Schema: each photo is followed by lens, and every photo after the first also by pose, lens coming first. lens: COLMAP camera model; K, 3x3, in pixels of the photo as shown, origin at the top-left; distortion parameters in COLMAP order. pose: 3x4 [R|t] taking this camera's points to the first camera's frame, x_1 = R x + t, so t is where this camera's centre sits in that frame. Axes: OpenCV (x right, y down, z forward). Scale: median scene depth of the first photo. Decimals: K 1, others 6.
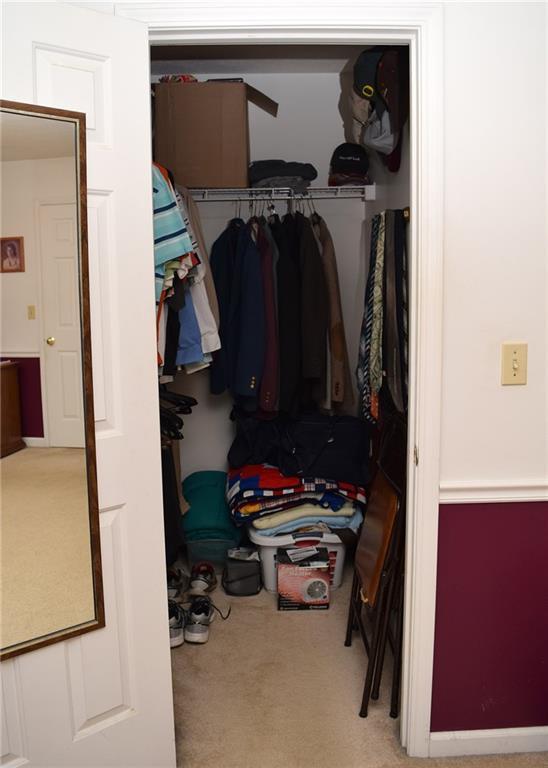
lens RADIAL K [[663.3, 0, 273.5], [0, 663.3, 376.0], [0, 0, 1]] dist [-0.088474, 0.001840]
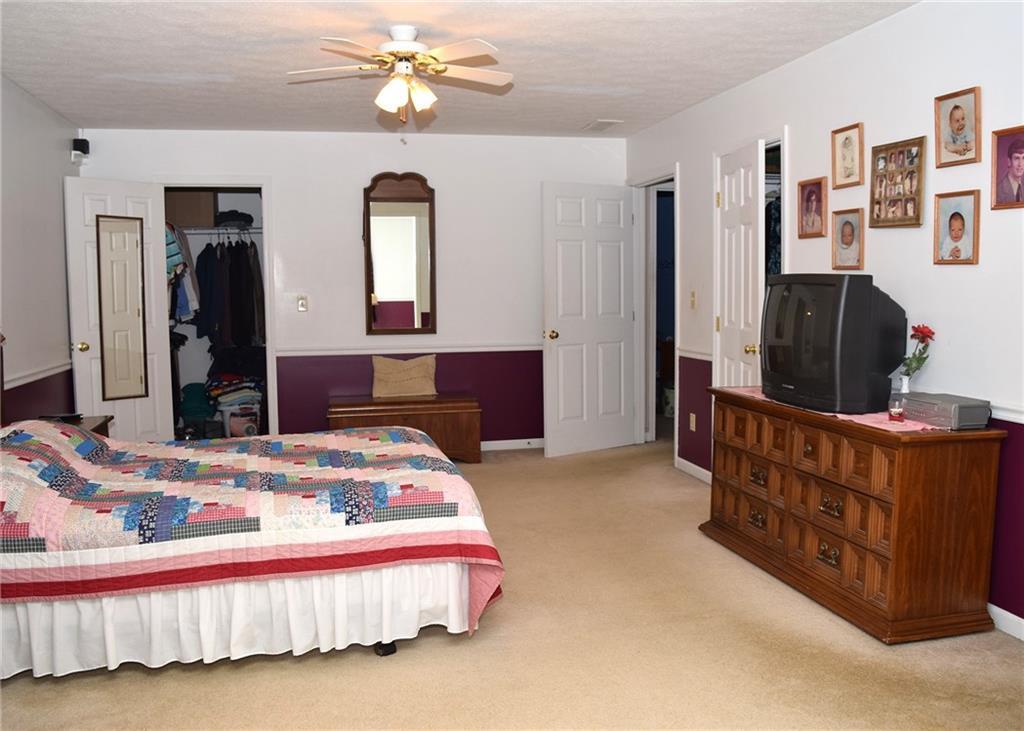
lens RADIAL K [[884.4, 0, 512.0], [0, 884.4, 365.5], [0, 0, 1]] dist [-0.088474, 0.001840]
pose [[0.977989, -0.015730, 0.208064, 0.284109], [0.027515, 0.998169, -0.053866, 0.288346], [-0.206835, 0.058405, 0.976631, -1.721224]]
